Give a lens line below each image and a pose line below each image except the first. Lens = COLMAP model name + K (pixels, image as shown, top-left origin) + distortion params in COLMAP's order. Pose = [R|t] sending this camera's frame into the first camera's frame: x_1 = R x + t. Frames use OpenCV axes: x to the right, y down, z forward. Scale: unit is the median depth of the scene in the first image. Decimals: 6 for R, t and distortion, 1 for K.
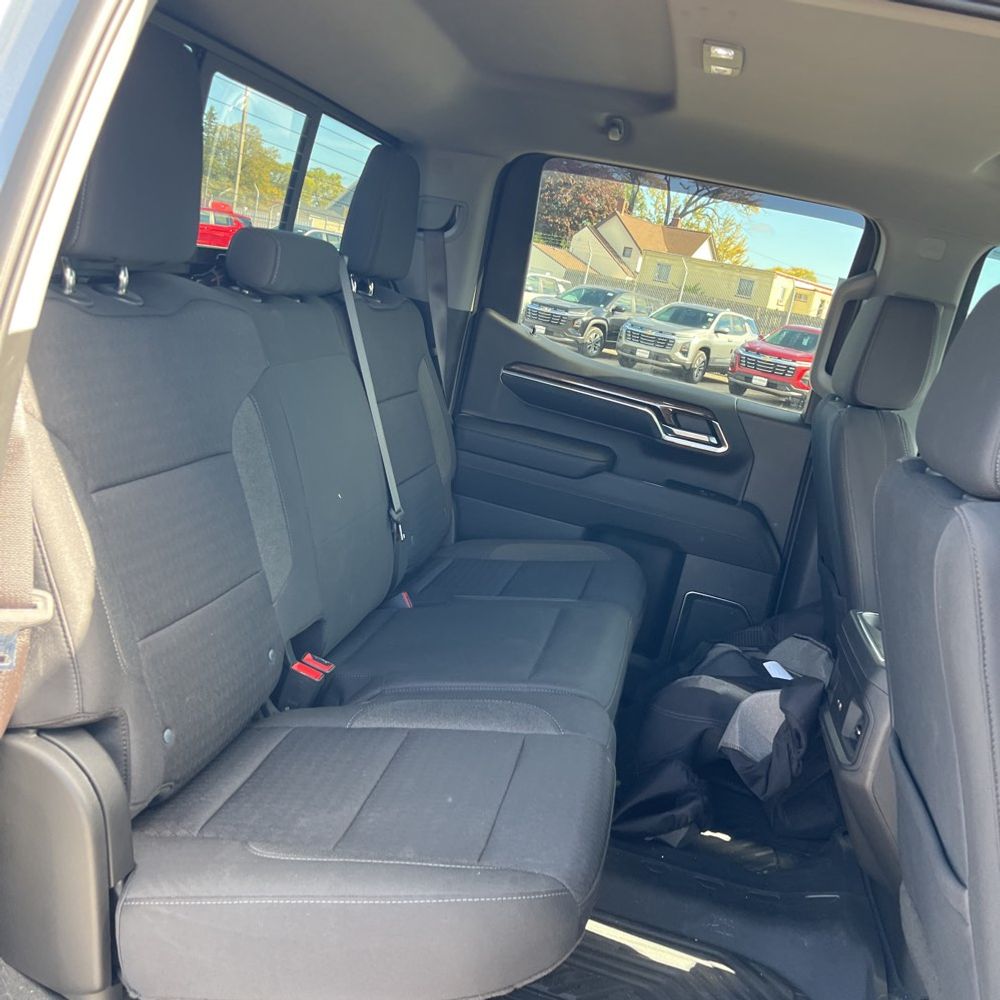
lens RADIAL K [[1016.1, 0, 492.1], [0, 1016.1, 510.4], [0, 0, 1]] dist [0.025917, 0.000000]
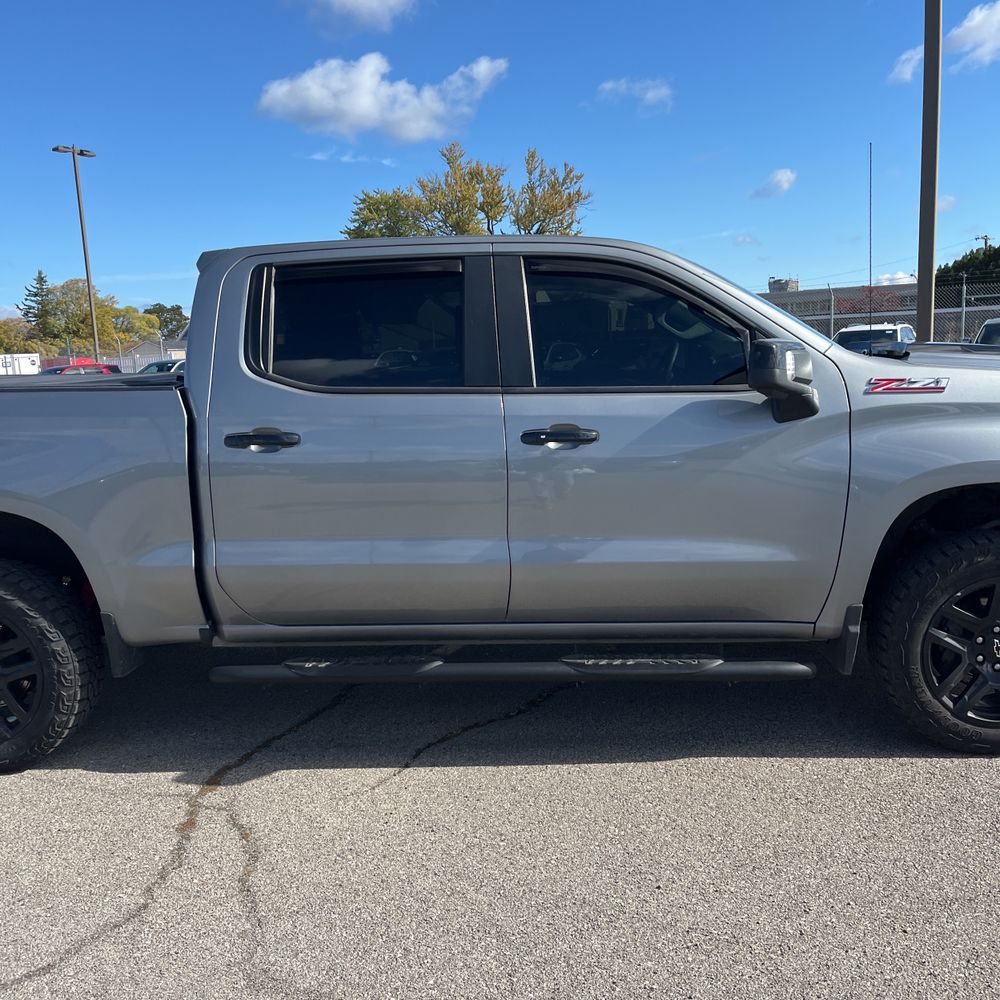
lens RADIAL K [[1016.1, 0, 505.8], [0, 1016.1, 508.9], [0, 0, 1]] dist [0.025917, 0.000000]
pose [[0.960617, -0.256313, 0.107321, 0.001781], [0.263012, 0.963306, -0.053541, 0.033265], [-0.089660, 0.079659, 0.992782, -0.123846]]
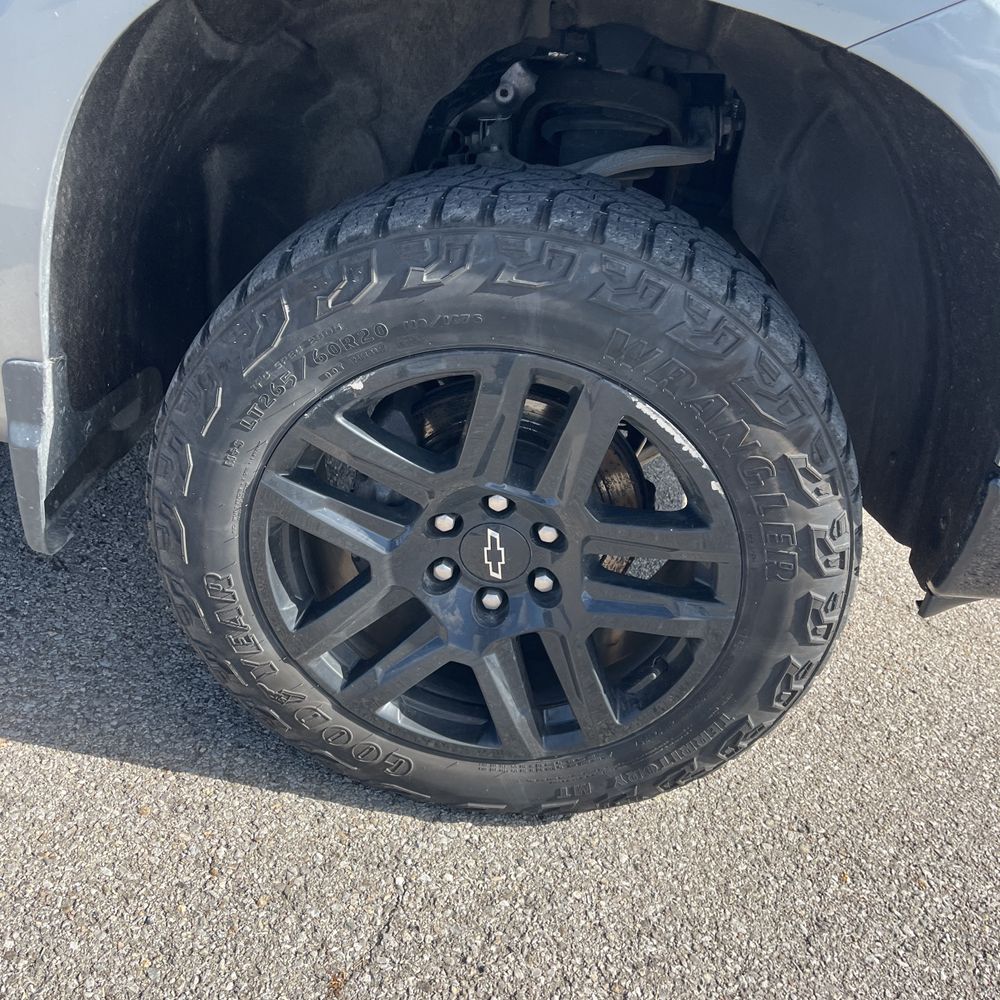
lens RADIAL K [[1016.1, 0, 497.2], [0, 1016.1, 493.2], [0, 0, 1]] dist [0.025917, 0.000000]
pose [[0.992127, -0.123152, 0.022757, 0.082145], [0.109632, 0.941885, 0.317543, 0.045956], [-0.060541, -0.312548, 0.947971, -0.023493]]
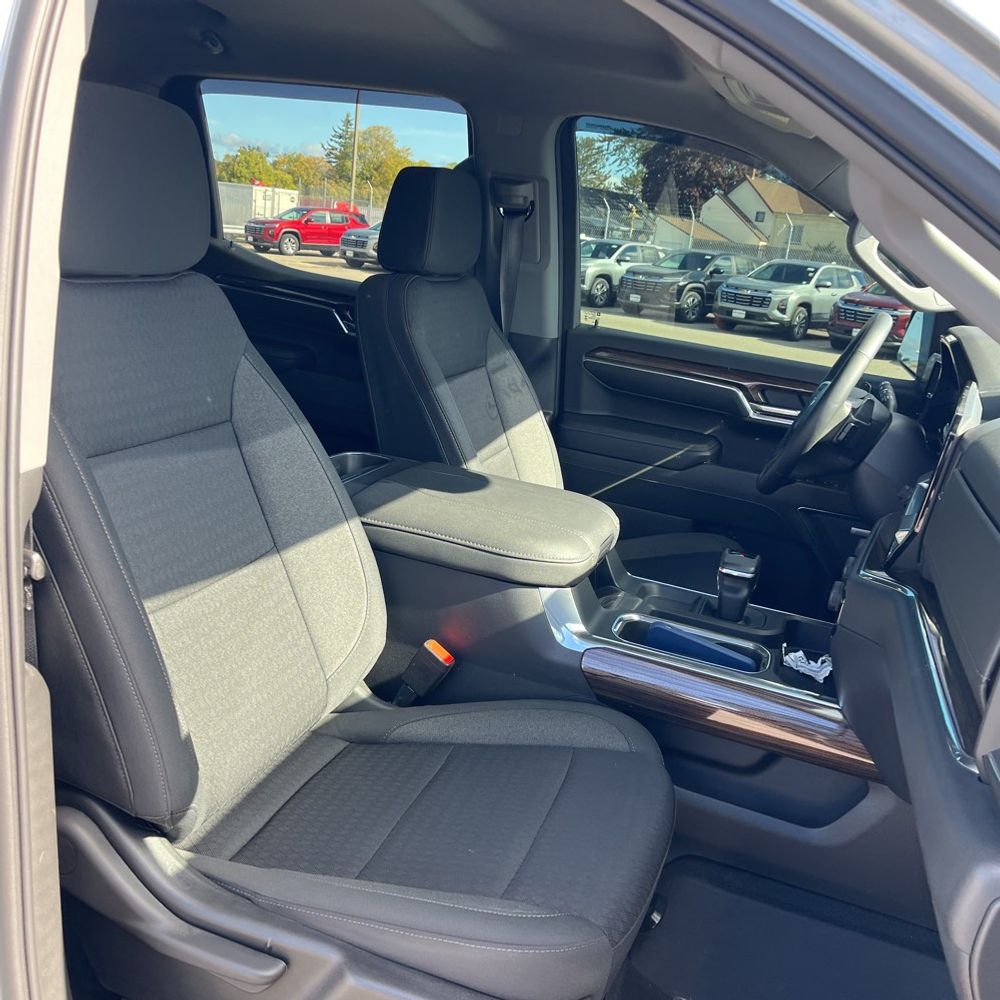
lens RADIAL K [[1016.1, 0, 501.2], [0, 1016.1, 503.3], [0, 0, 1]] dist [0.025917, 0.000000]
pose [[0.988557, -0.048219, -0.142934, 0.047795], [0.049291, 0.998777, 0.003968, 0.011191], [0.142568, -0.010968, 0.989724, -0.004084]]
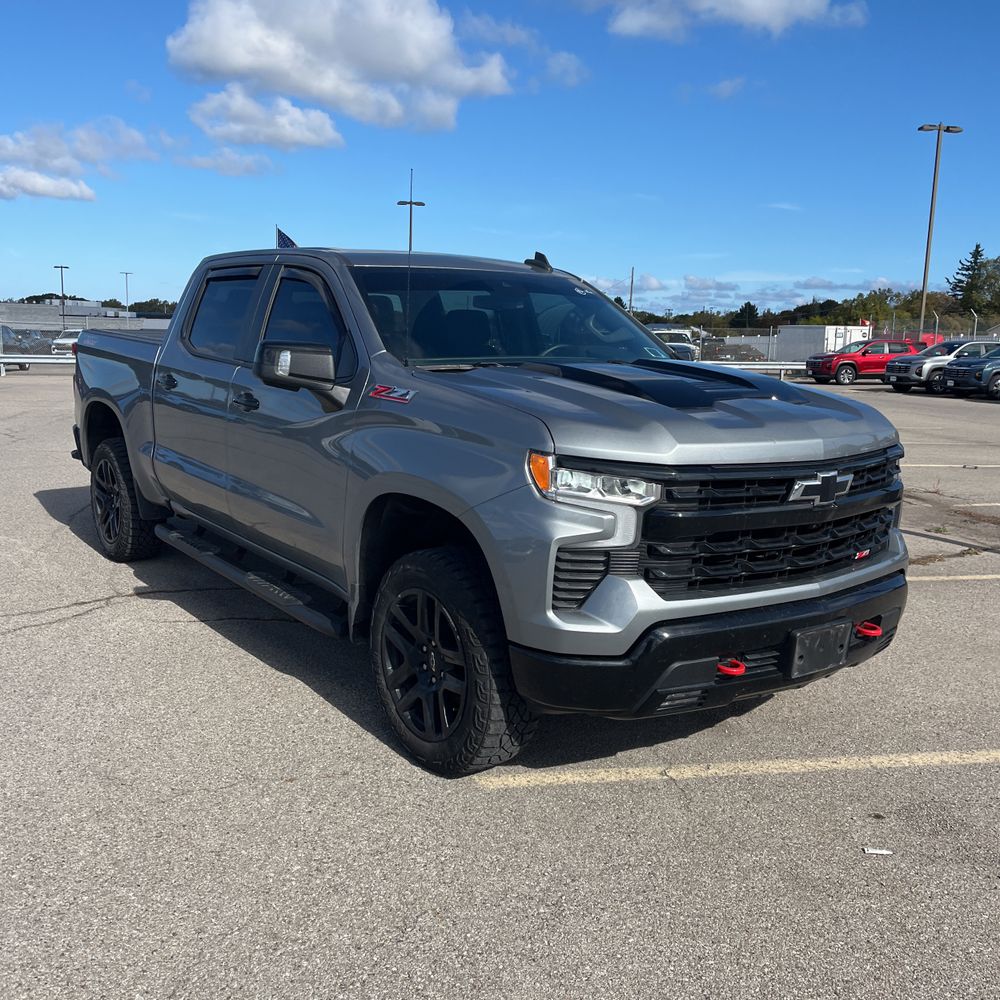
lens RADIAL K [[1016.1, 0, 482.9], [0, 1016.1, 487.9], [0, 0, 1]] dist [0.025917, 0.000000]
pose [[0.732562, -0.068881, -0.677207, 0.193771], [-0.044693, 0.987853, -0.148825, 0.060887], [0.679232, 0.139290, 0.720585, -0.087148]]
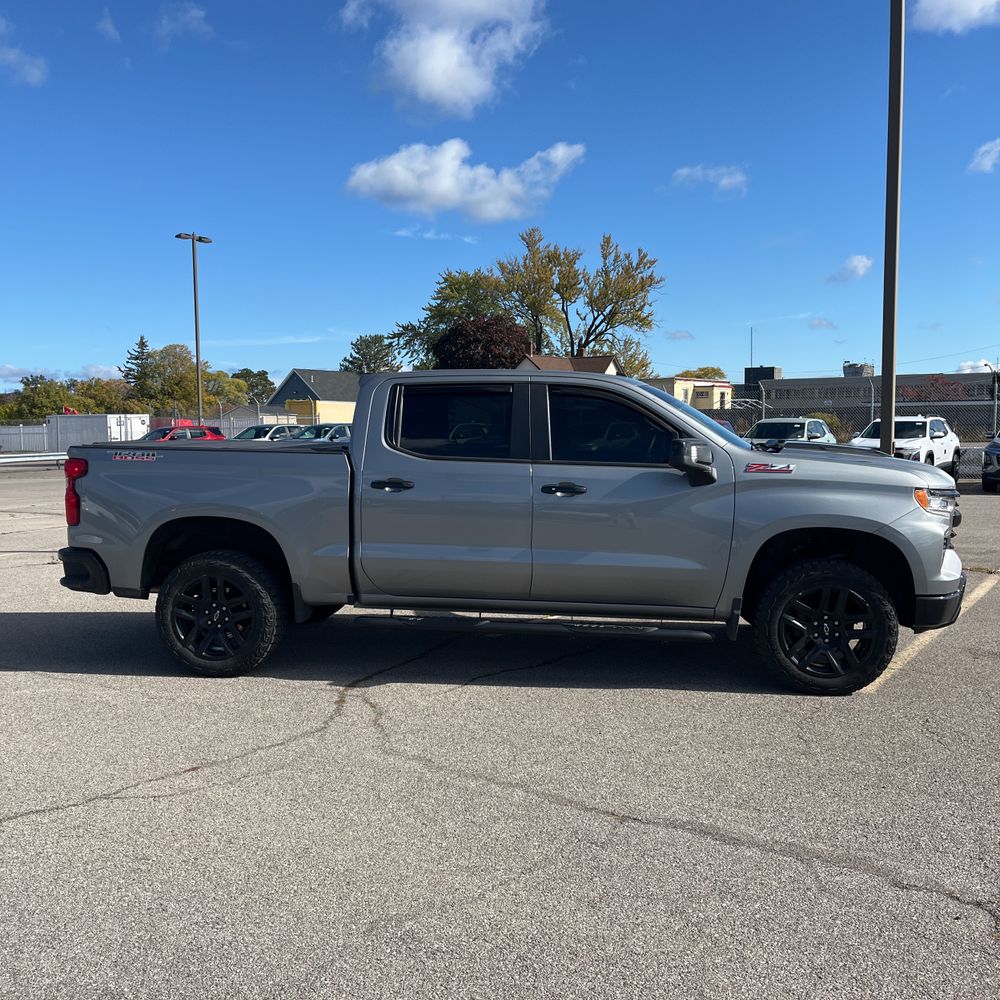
lens RADIAL K [[1016.1, 0, 492.8], [0, 1016.1, 499.3], [0, 0, 1]] dist [0.025917, 0.000000]
pose [[0.977110, -0.206769, 0.050027, -0.002676], [0.212006, 0.965903, -0.148612, 0.053296], [-0.017593, 0.155817, 0.987629, -0.227441]]
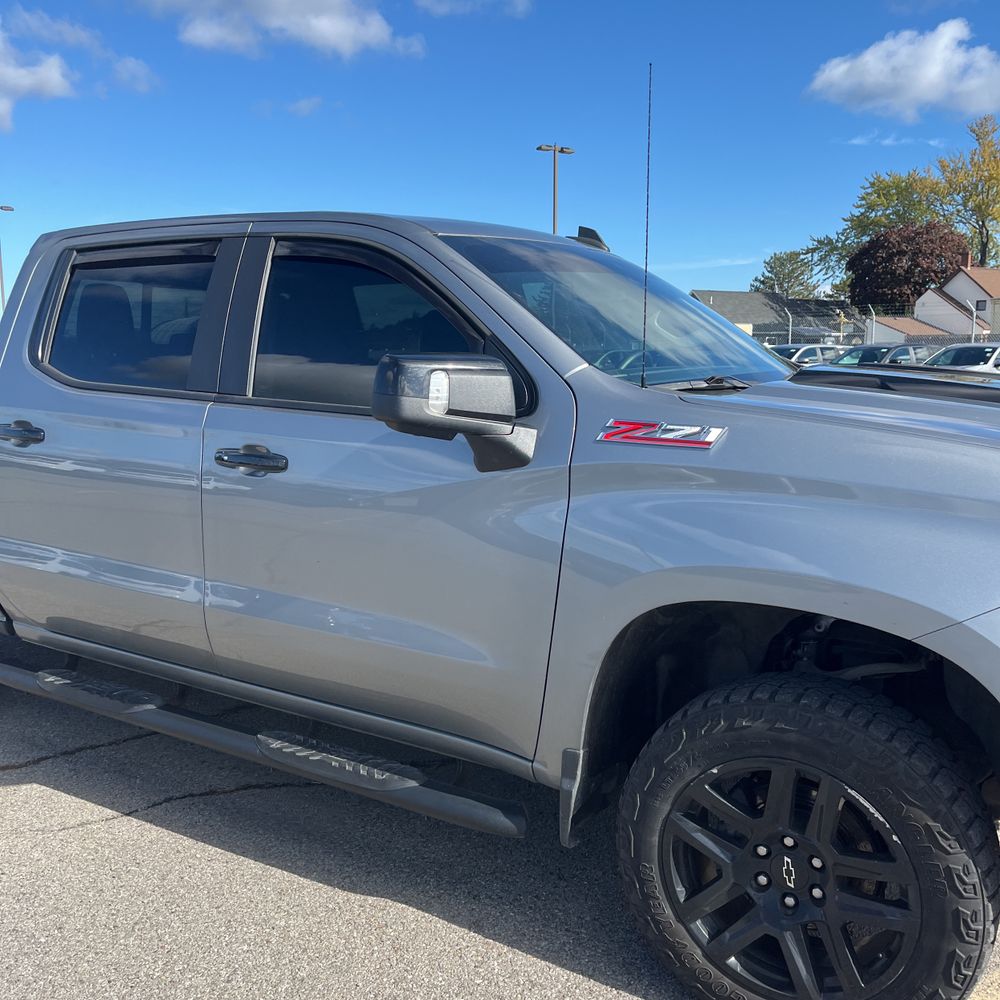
lens RADIAL K [[1016.1, 0, 485.0], [0, 1016.1, 496.8], [0, 0, 1]] dist [0.025917, 0.000000]
pose [[0.920625, -0.143940, -0.362946, 0.095990], [0.096724, 0.984668, -0.145164, 0.041384], [0.378277, 0.098536, 0.920433, -0.077766]]
